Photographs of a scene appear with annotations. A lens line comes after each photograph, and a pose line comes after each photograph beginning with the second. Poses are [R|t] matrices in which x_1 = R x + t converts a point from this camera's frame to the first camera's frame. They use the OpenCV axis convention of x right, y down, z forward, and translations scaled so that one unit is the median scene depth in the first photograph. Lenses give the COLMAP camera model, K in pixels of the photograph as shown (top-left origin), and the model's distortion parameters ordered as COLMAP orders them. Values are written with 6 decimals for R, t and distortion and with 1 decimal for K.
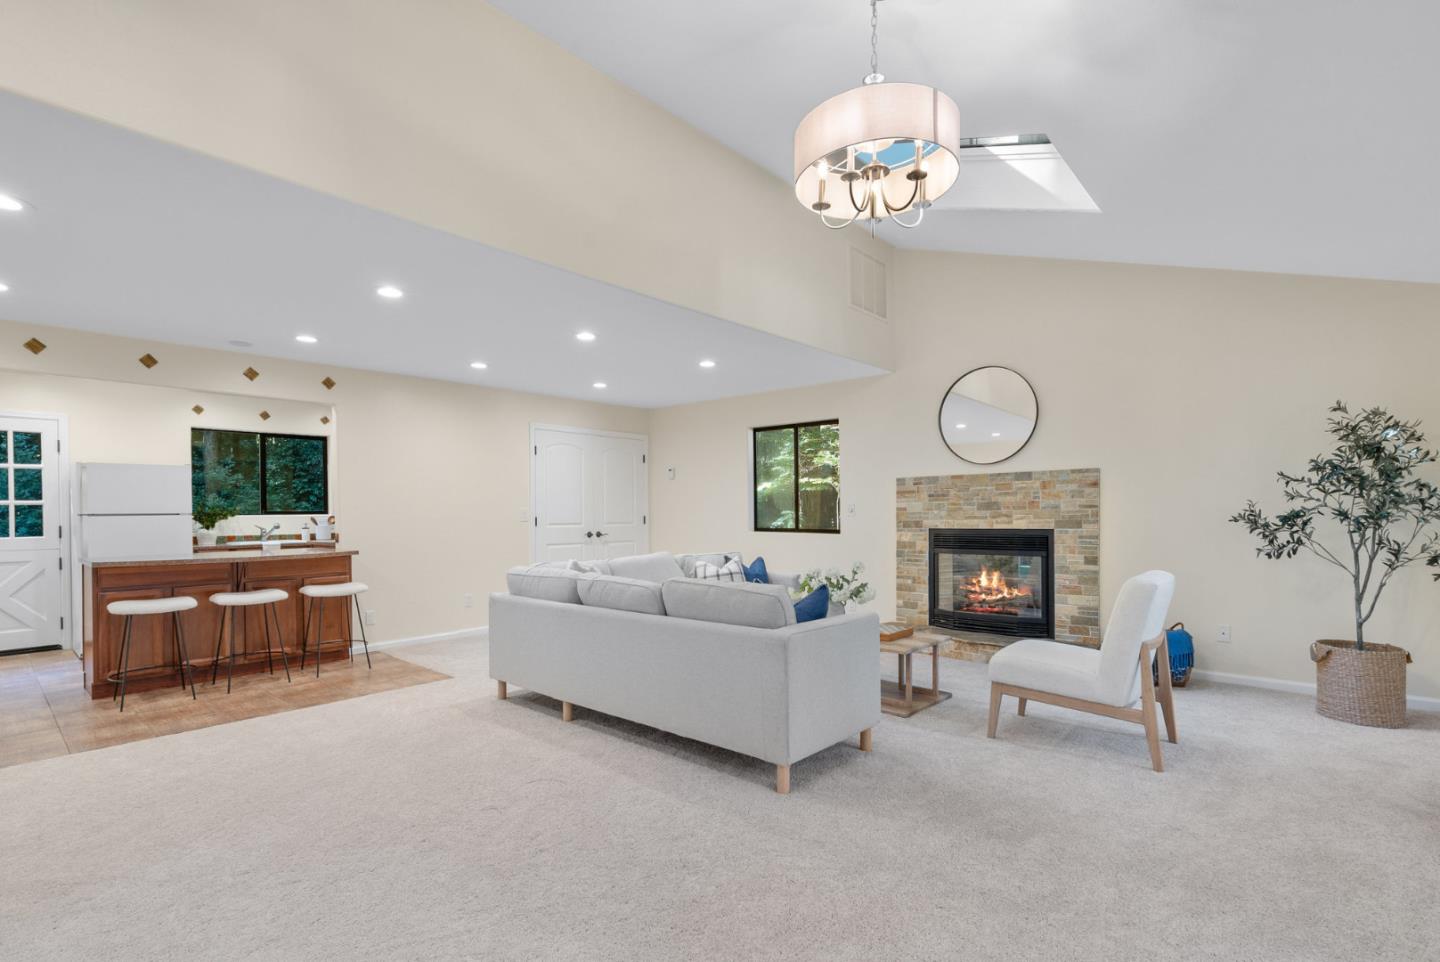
lens RADIAL K [[671.8, 0, 726.4], [0, 671.8, 513.8], [0, 0, 1]] dist [-0.000158, 0.000953]
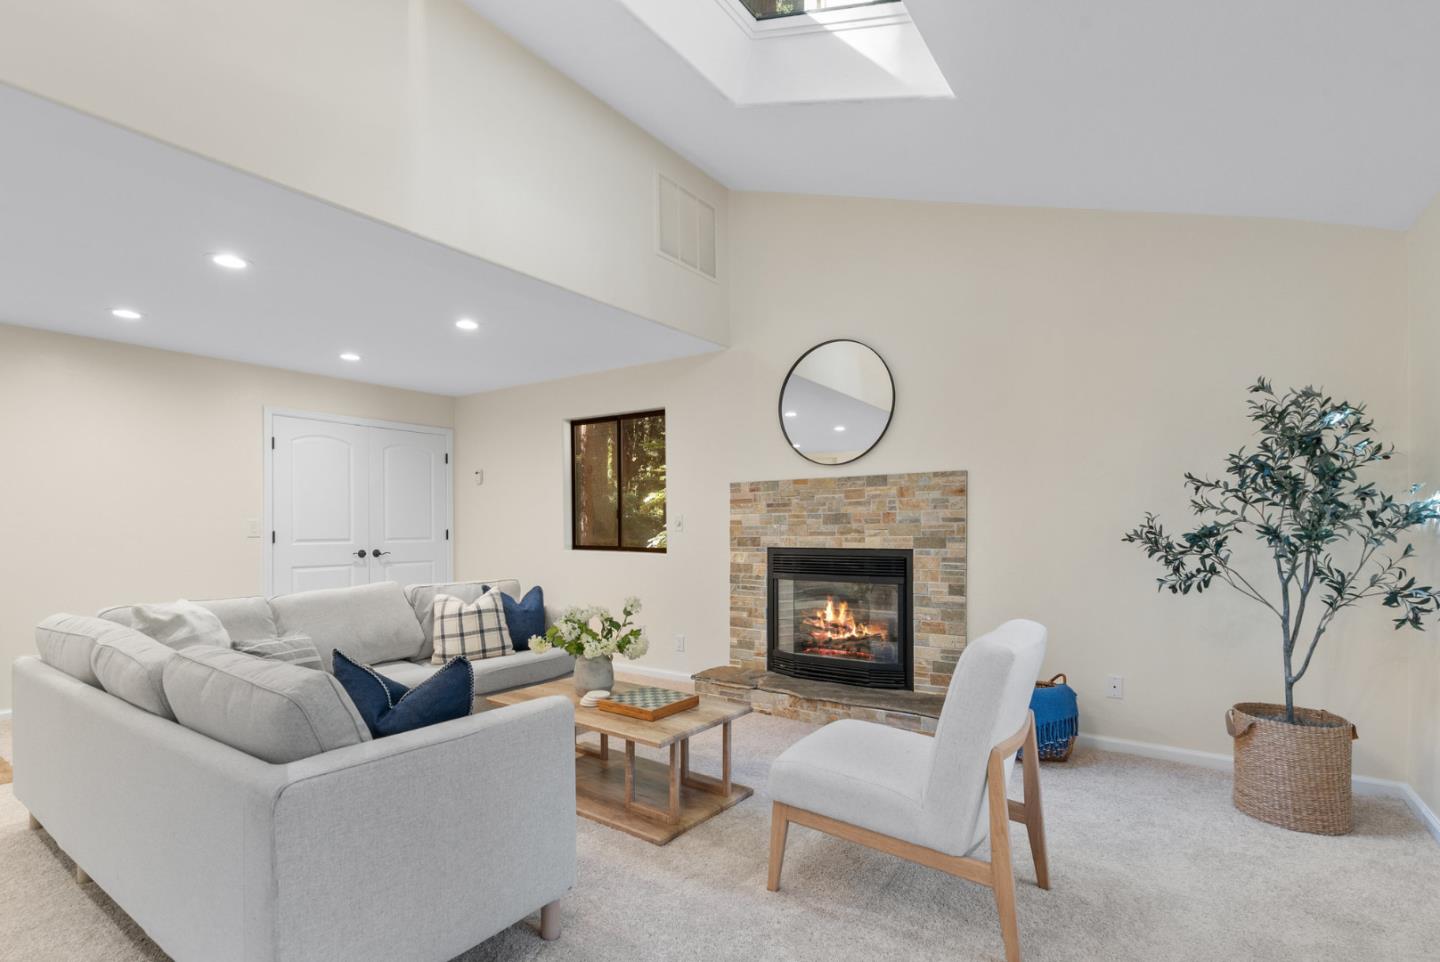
lens RADIAL K [[671.8, 0, 731.3], [0, 671.8, 526.1], [0, 0, 1]] dist [-0.000158, 0.000953]
pose [[0.992636, 0.002759, 0.121107, 0.215319], [-0.002780, 0.999996, 0.000005, -0.003527], [-0.121106, -0.000342, 0.992639, 0.296512]]
